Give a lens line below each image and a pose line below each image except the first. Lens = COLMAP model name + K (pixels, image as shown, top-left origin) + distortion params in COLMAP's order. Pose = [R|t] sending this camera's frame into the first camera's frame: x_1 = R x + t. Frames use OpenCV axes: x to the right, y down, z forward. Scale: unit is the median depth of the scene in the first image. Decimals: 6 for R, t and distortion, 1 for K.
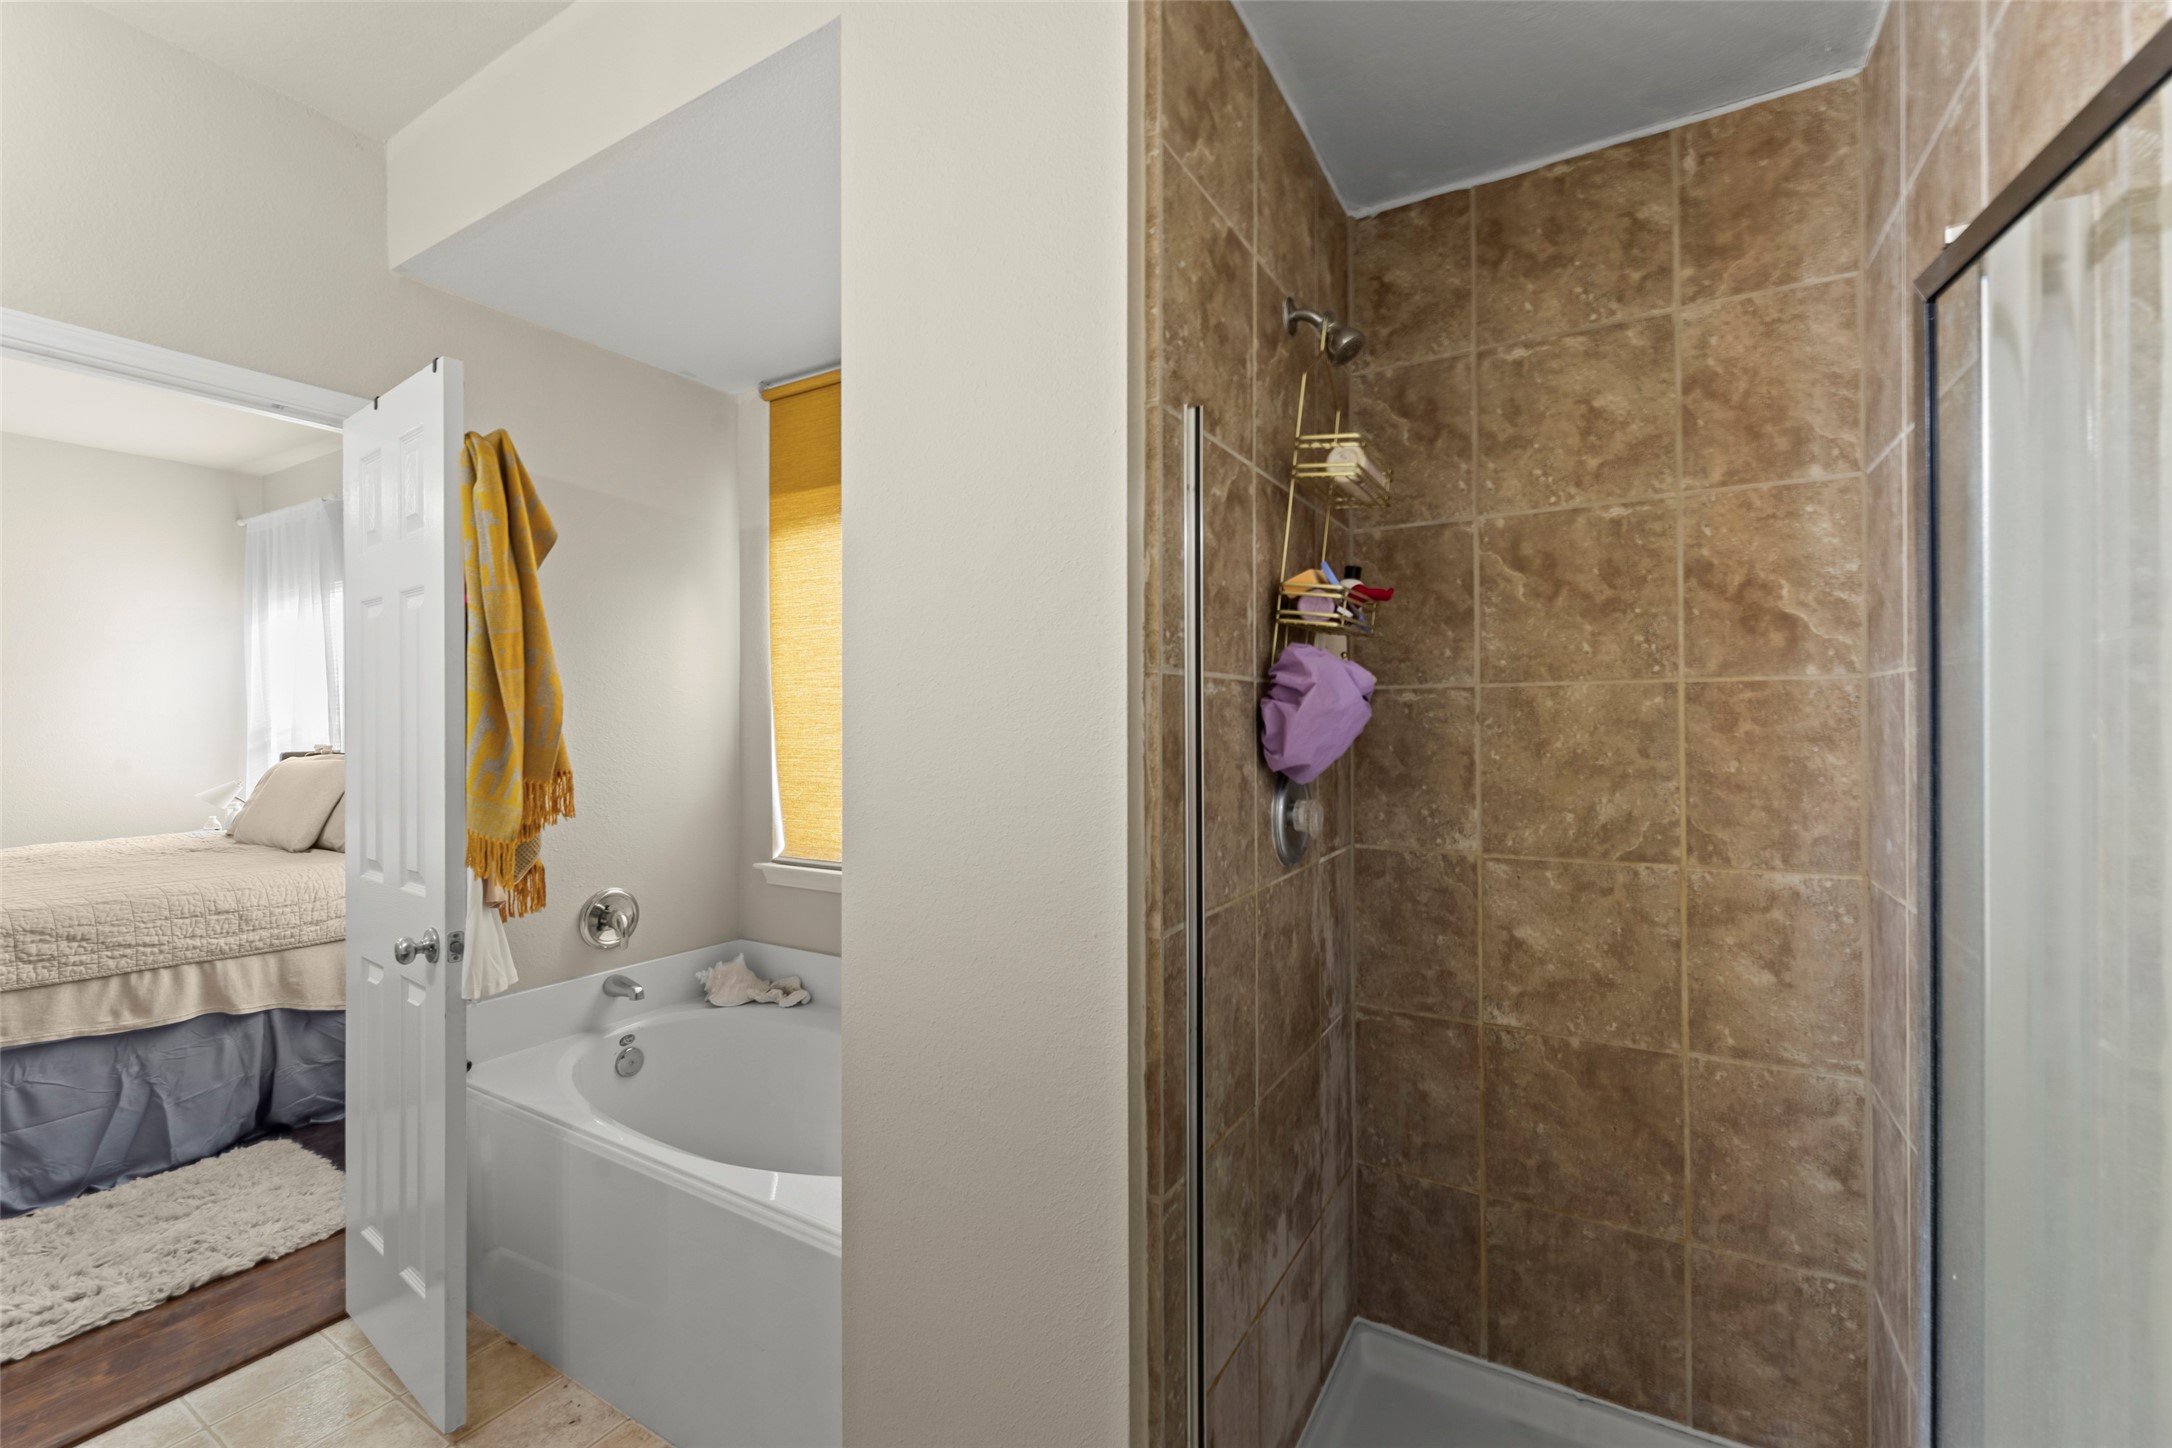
lens RADIAL K [[892.4, 0, 1086.8], [0, 892.4, 728.0], [0, 0, 1]] dist [0.000554, 0.000071]
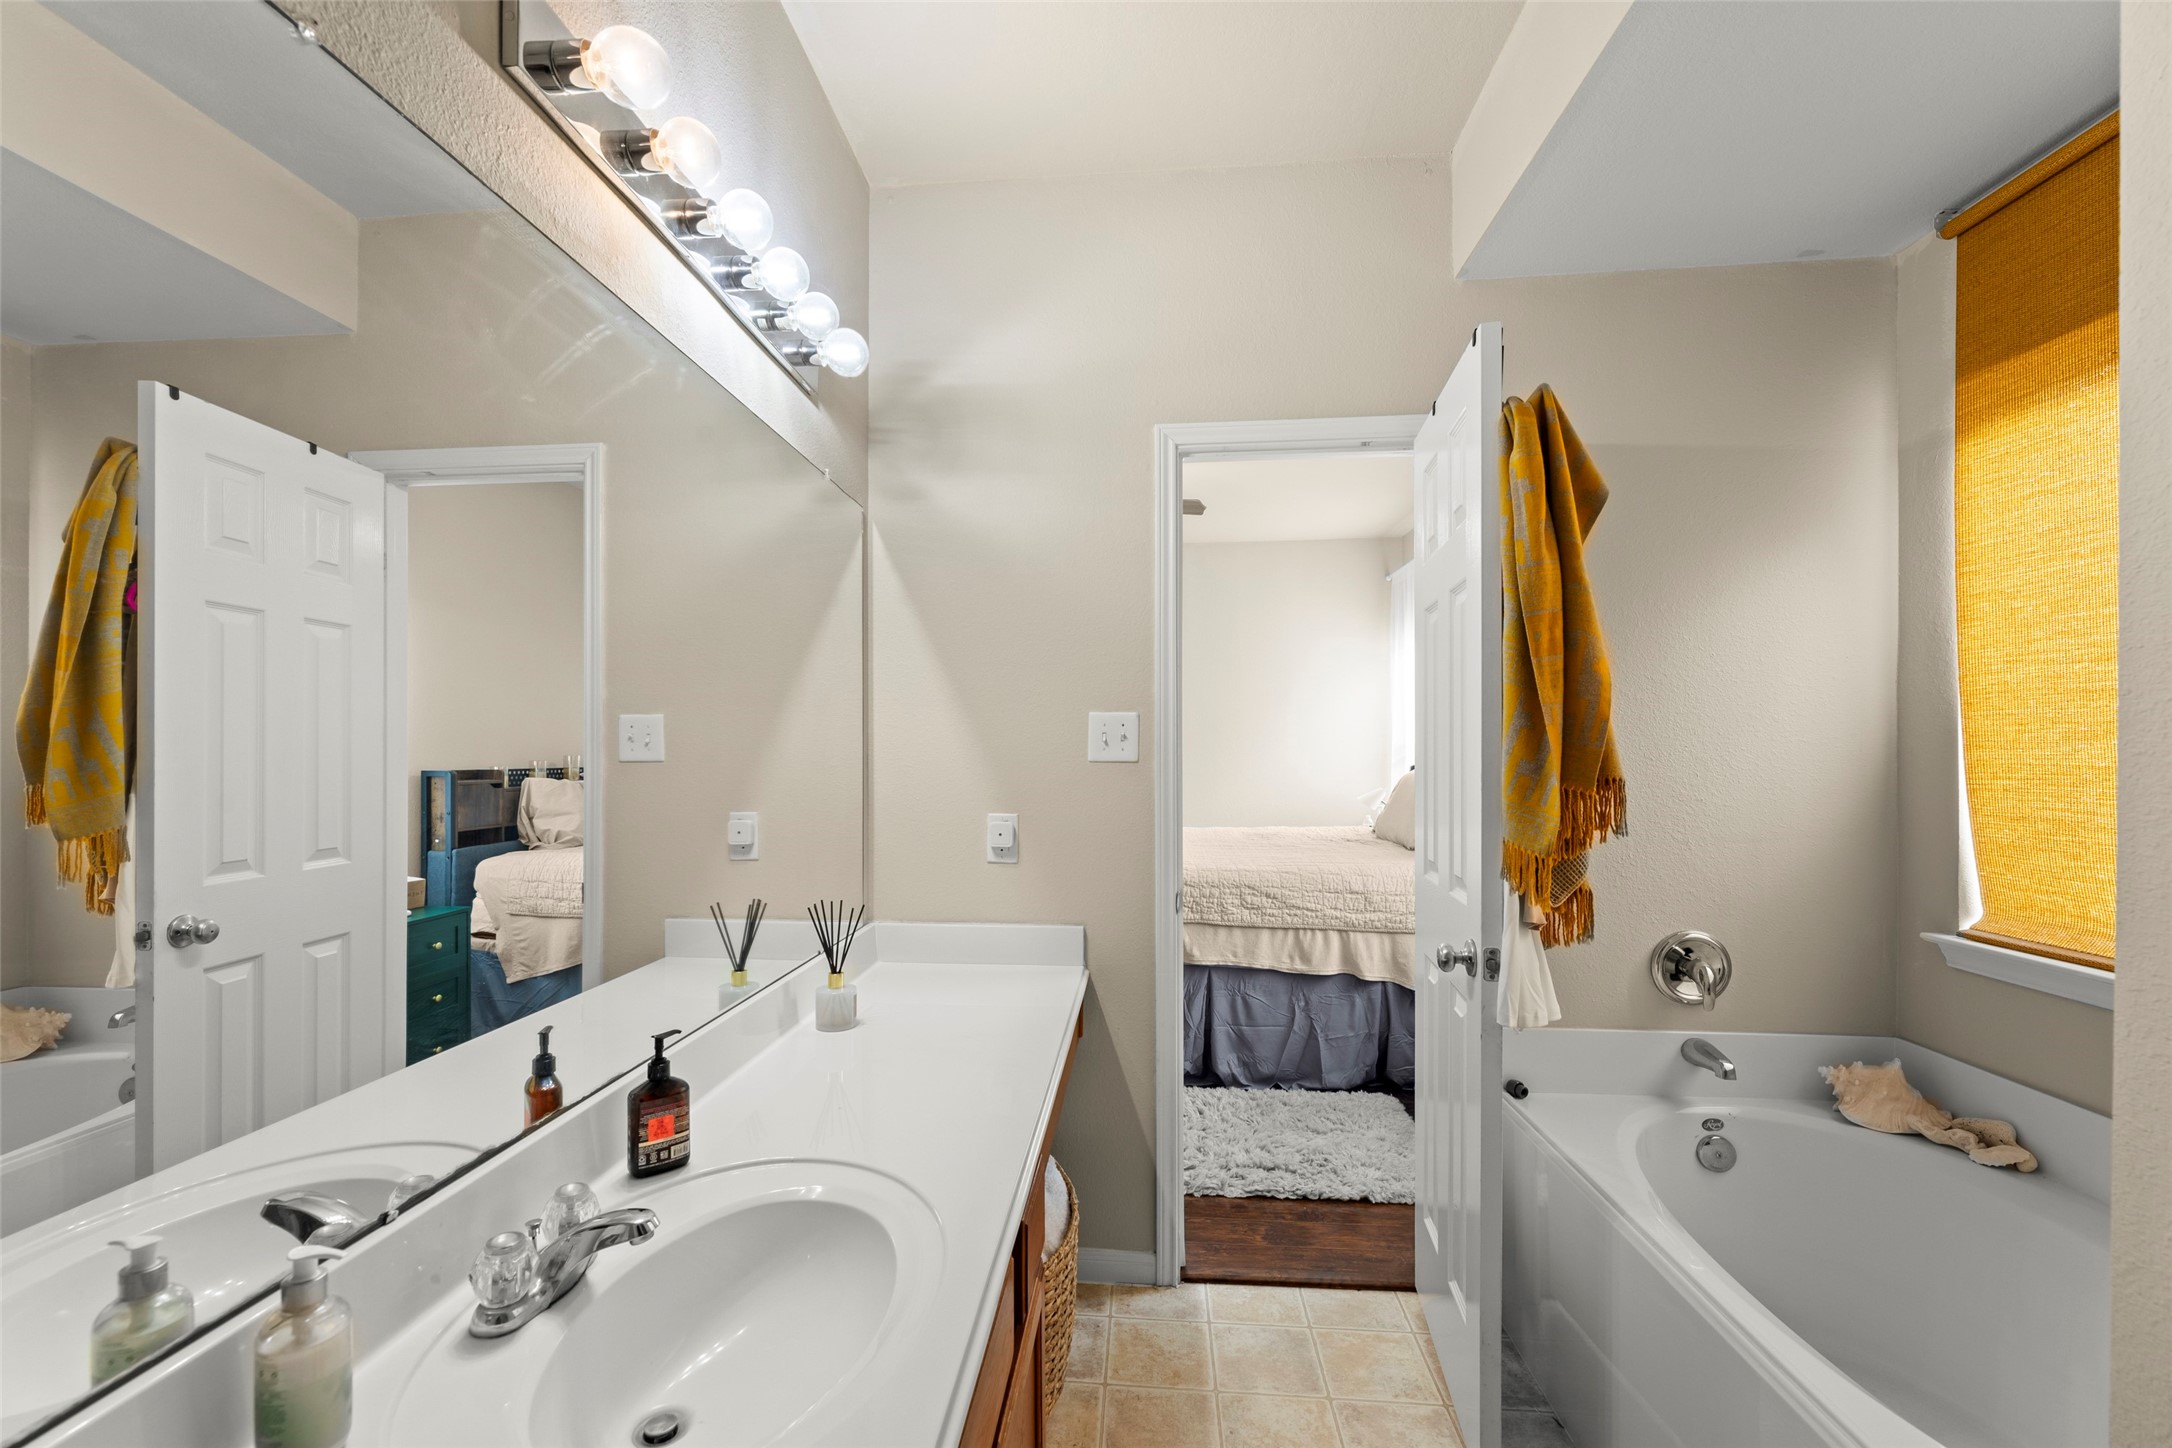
lens RADIAL K [[892.4, 0, 1070.4], [0, 892.4, 757.8], [0, 0, 1]] dist [0.000554, 0.000071]
pose [[0.426182, 0.005600, -0.904620, -0.040916], [-0.001045, 0.999983, 0.005698, 0.018348], [0.904637, -0.001483, 0.426181, 0.143761]]
